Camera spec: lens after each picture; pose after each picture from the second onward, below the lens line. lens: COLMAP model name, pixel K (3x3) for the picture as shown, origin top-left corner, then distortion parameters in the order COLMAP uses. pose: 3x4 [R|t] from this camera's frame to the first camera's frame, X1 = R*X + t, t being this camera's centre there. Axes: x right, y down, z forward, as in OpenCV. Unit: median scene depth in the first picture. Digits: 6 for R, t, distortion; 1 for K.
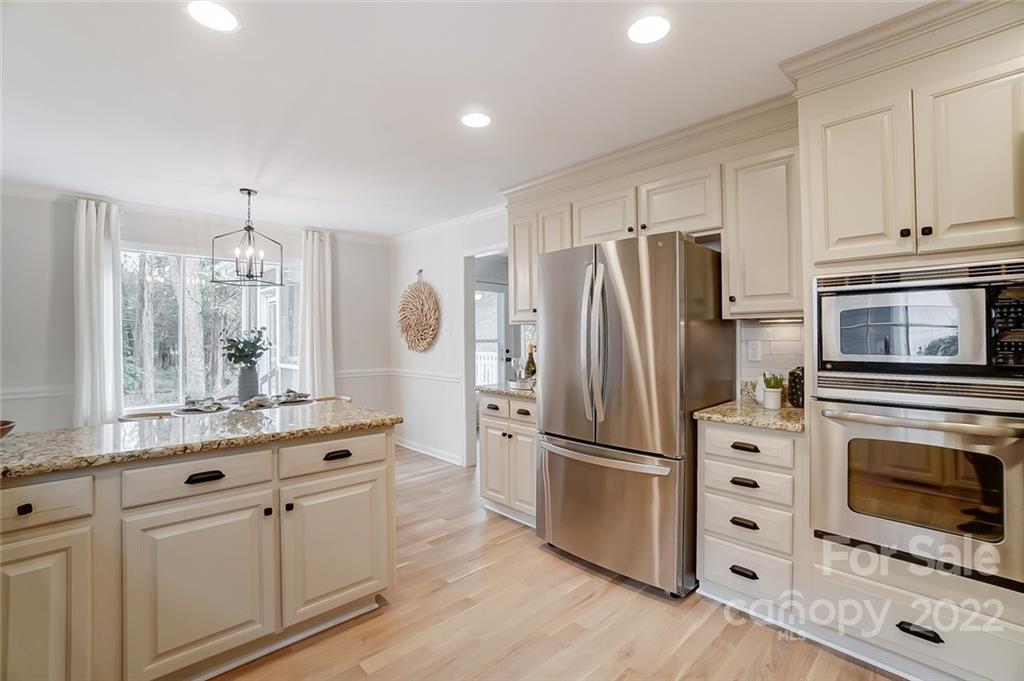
lens RADIAL K [[457.4, 0, 505.1], [0, 457.4, 330.2], [0, 0, 1]] dist [-0.054906, 0.015114]
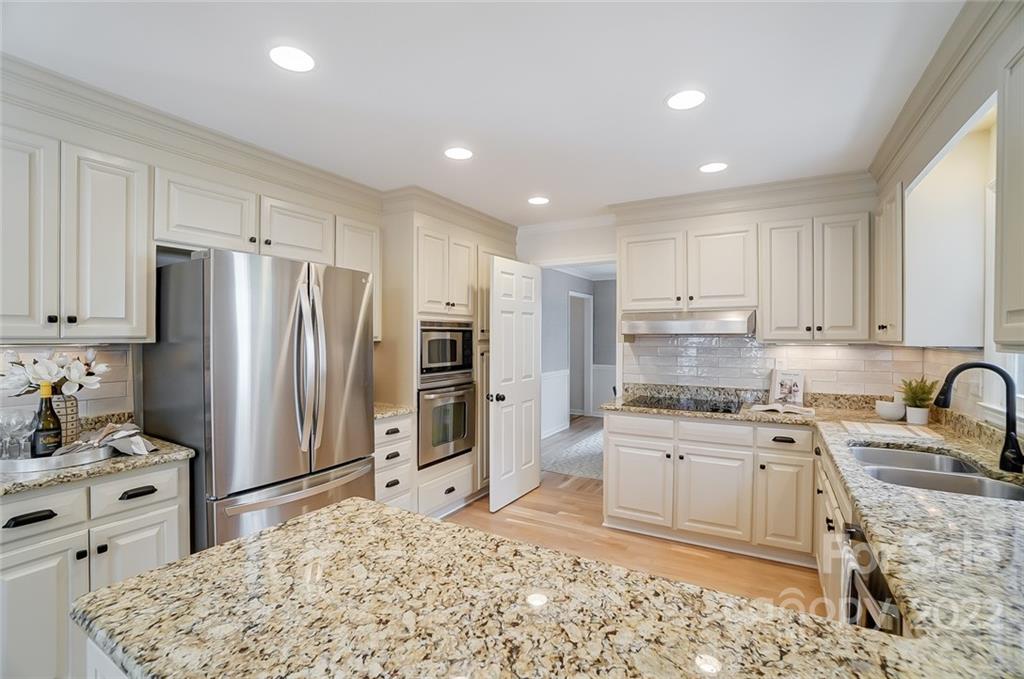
lens RADIAL K [[457.4, 0, 513.6], [0, 457.4, 340.4], [0, 0, 1]] dist [-0.054906, 0.015114]
pose [[-0.289298, -0.003988, 0.957231, -0.972448], [-0.011904, 0.999929, 0.000568, -0.040457], [-0.957165, -0.011230, -0.289325, 1.030067]]
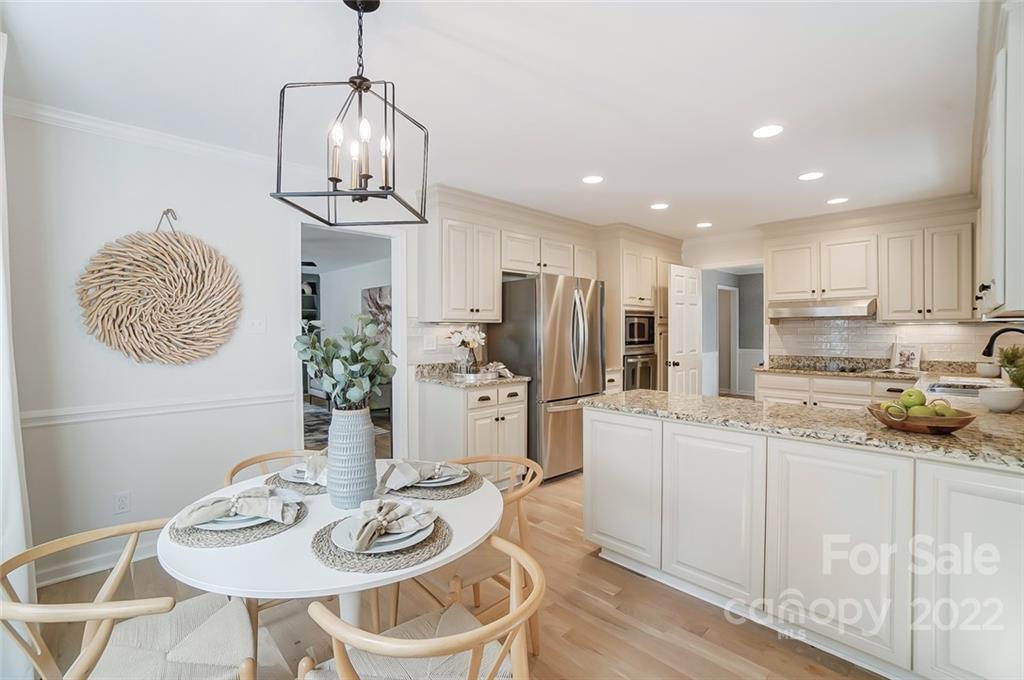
lens RADIAL K [[457.4, 0, 512.8], [0, 457.4, 332.4], [0, 0, 1]] dist [-0.054906, 0.015114]
pose [[-0.019006, 0.000029, 0.999819, -1.755115], [-0.008407, 0.999965, -0.000189, 0.018048], [-0.999784, -0.008409, -0.019005, 1.514075]]
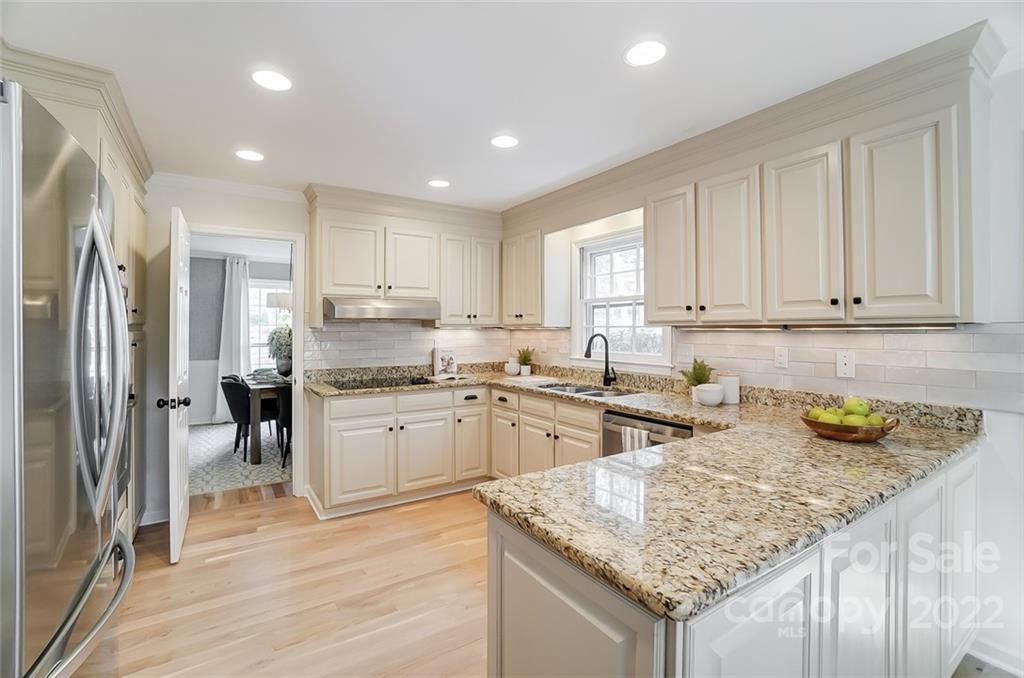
lens RADIAL K [[457.4, 0, 513.4], [0, 457.4, 327.0], [0, 0, 1]] dist [-0.054906, 0.015114]
pose [[-0.987437, 0.006342, 0.157889, -0.389637], [0.003498, 0.999827, -0.018285, -0.003631], [-0.157977, -0.017503, -0.987288, 1.675141]]
